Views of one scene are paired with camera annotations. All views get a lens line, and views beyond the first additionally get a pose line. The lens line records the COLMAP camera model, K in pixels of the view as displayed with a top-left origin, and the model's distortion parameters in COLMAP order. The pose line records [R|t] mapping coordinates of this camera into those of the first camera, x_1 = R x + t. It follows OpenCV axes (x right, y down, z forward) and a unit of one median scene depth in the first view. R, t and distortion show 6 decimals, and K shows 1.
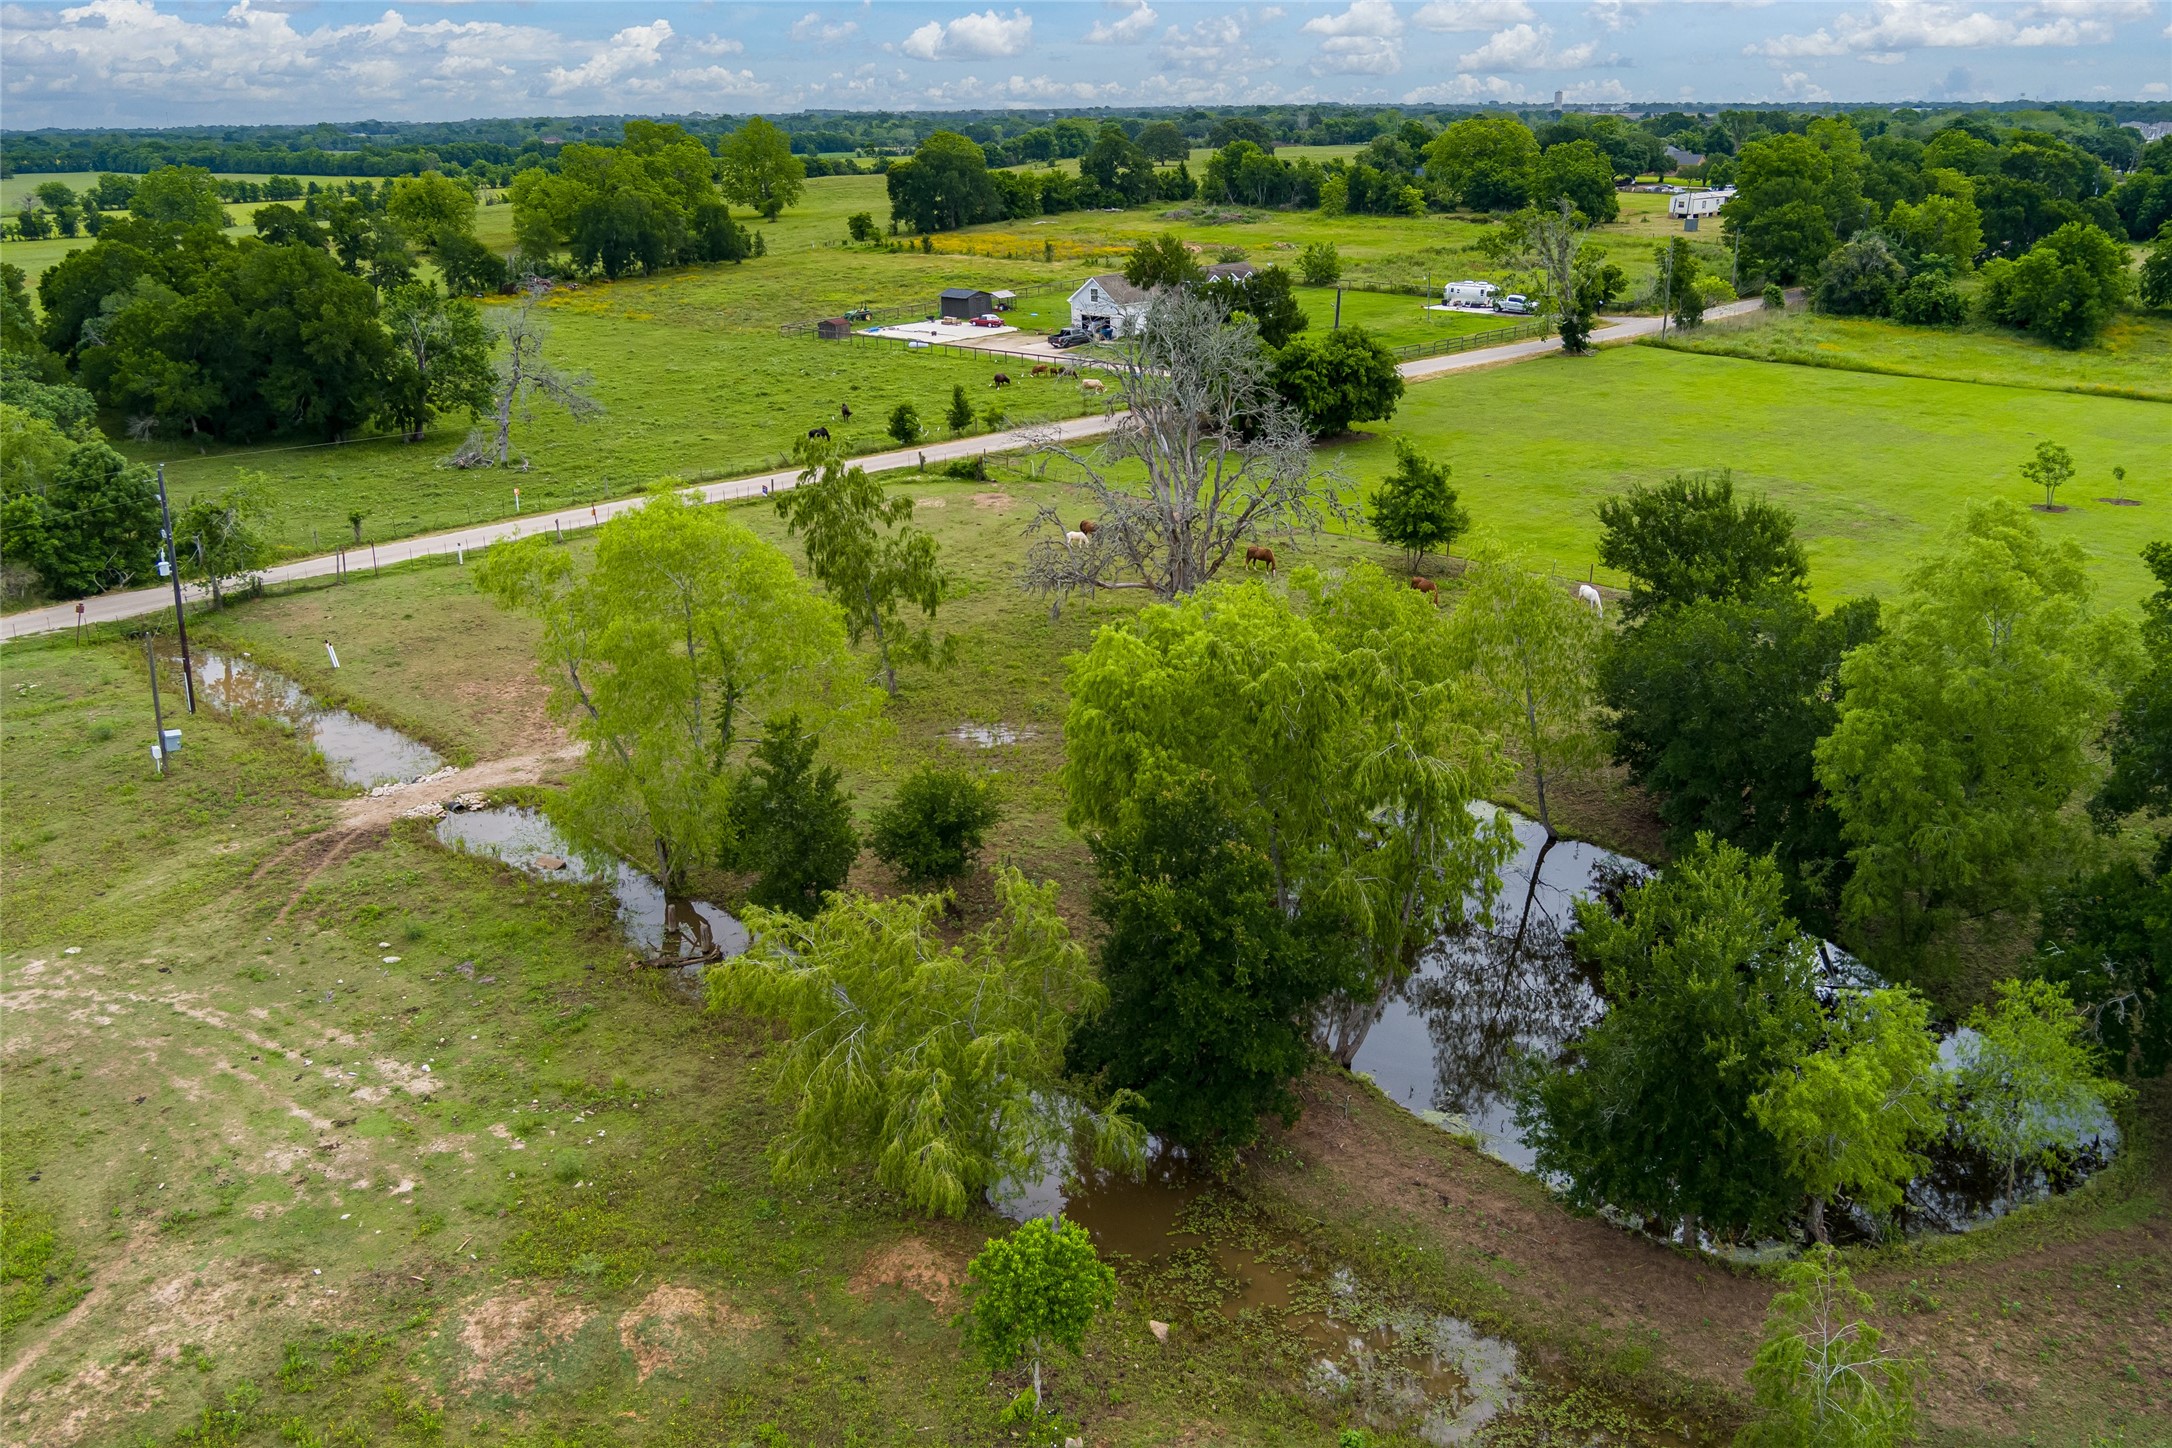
lens RADIAL K [[1740.8, 0, 1085.4], [0, 1740.8, 726.2], [0, 0, 1]] dist [-0.051756, 0.014853]
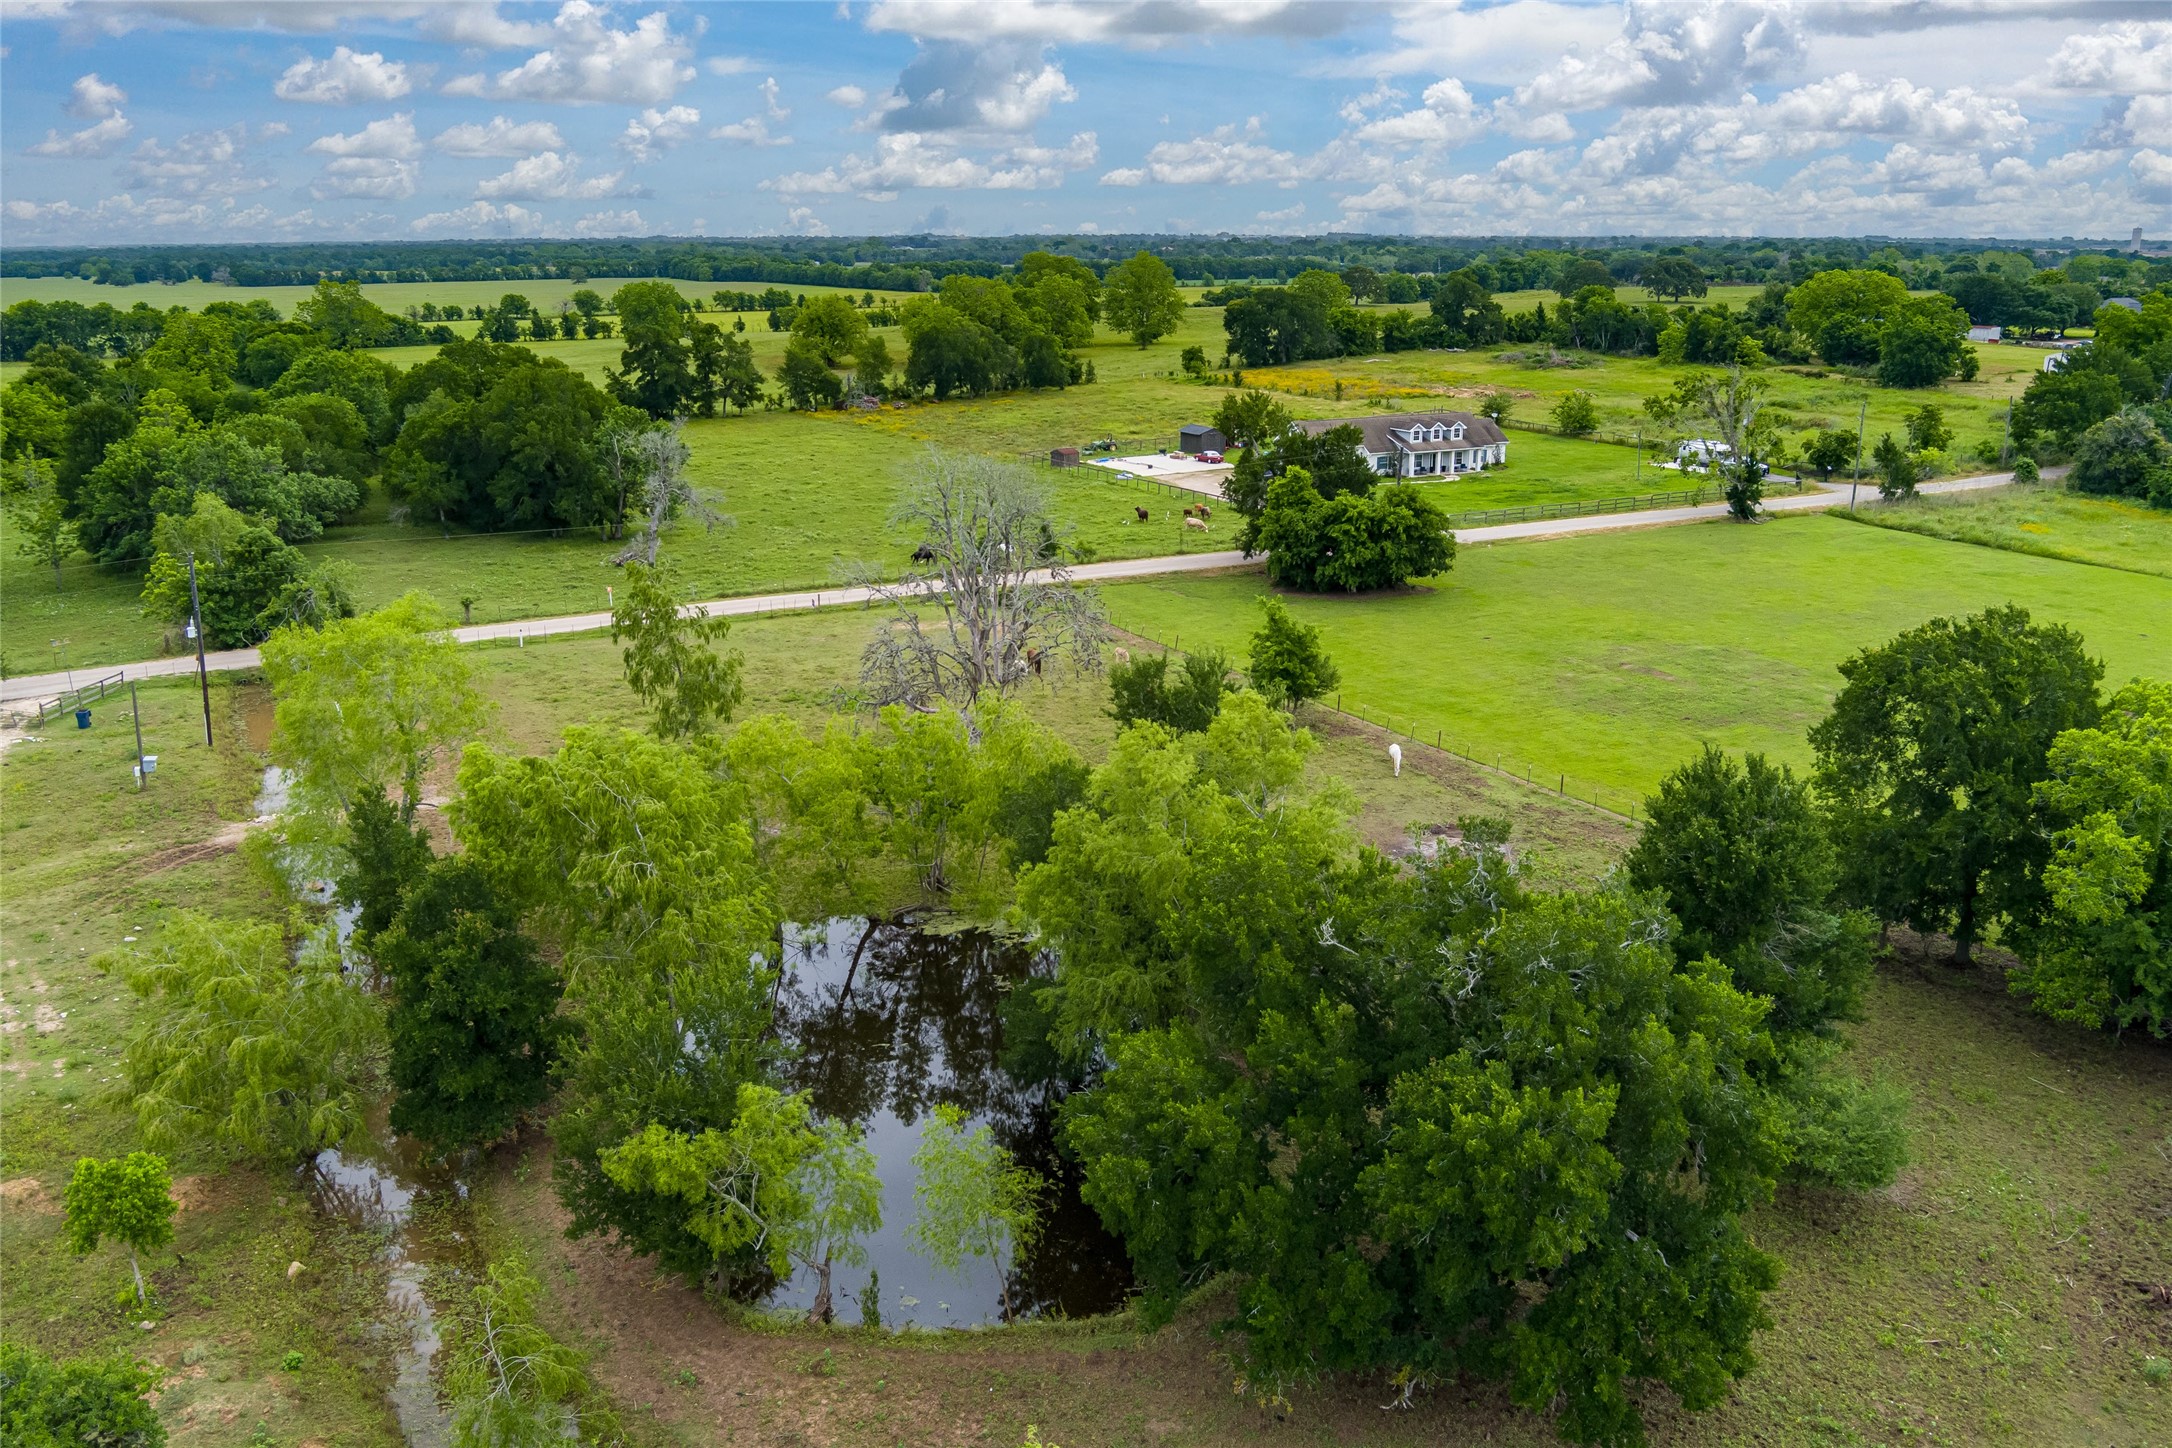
lens RADIAL K [[1740.8, 0, 1090.2], [0, 1740.8, 729.5], [0, 0, 1]] dist [-0.051756, 0.014853]
pose [[0.957885, 0.088925, -0.273037, 0.153412], [-0.105823, 0.993237, -0.047767, -0.009502], [0.266943, 0.074649, 0.960817, -0.018980]]
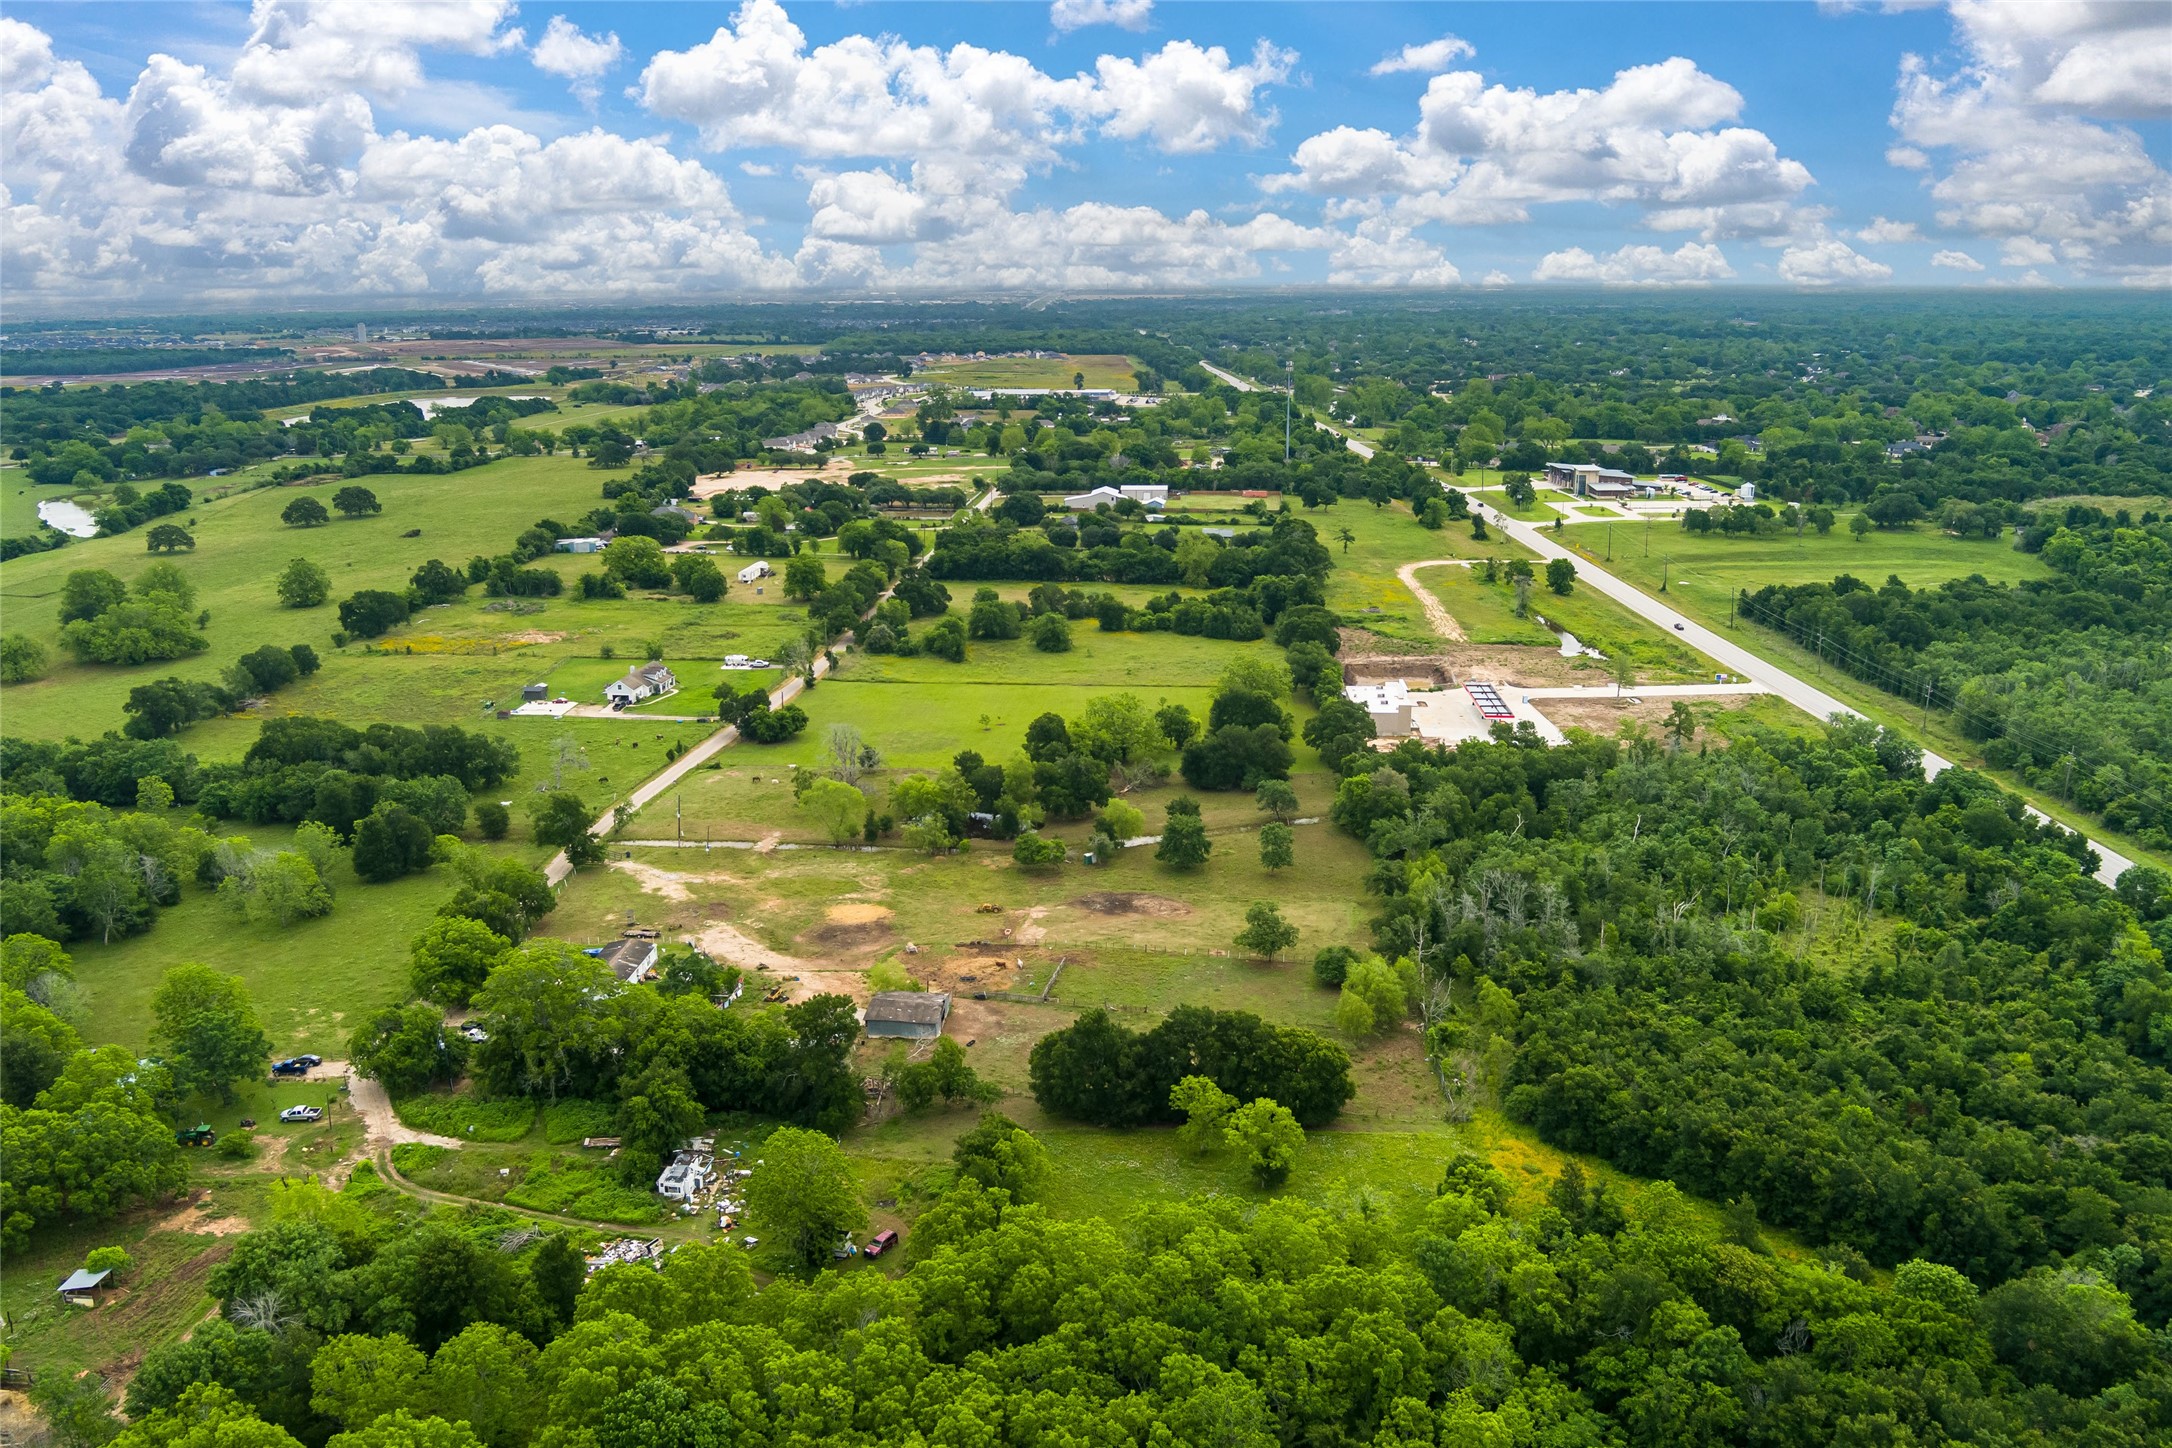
lens RADIAL K [[1740.8, 0, 1086.2], [0, 1740.8, 724.1], [0, 0, 1]] dist [-0.051756, 0.014853]
pose [[0.778737, -0.150906, 0.608930, -0.808744], [0.209322, 0.977516, -0.025444, 0.005257], [-0.591399, 0.147276, 0.792816, -1.104058]]
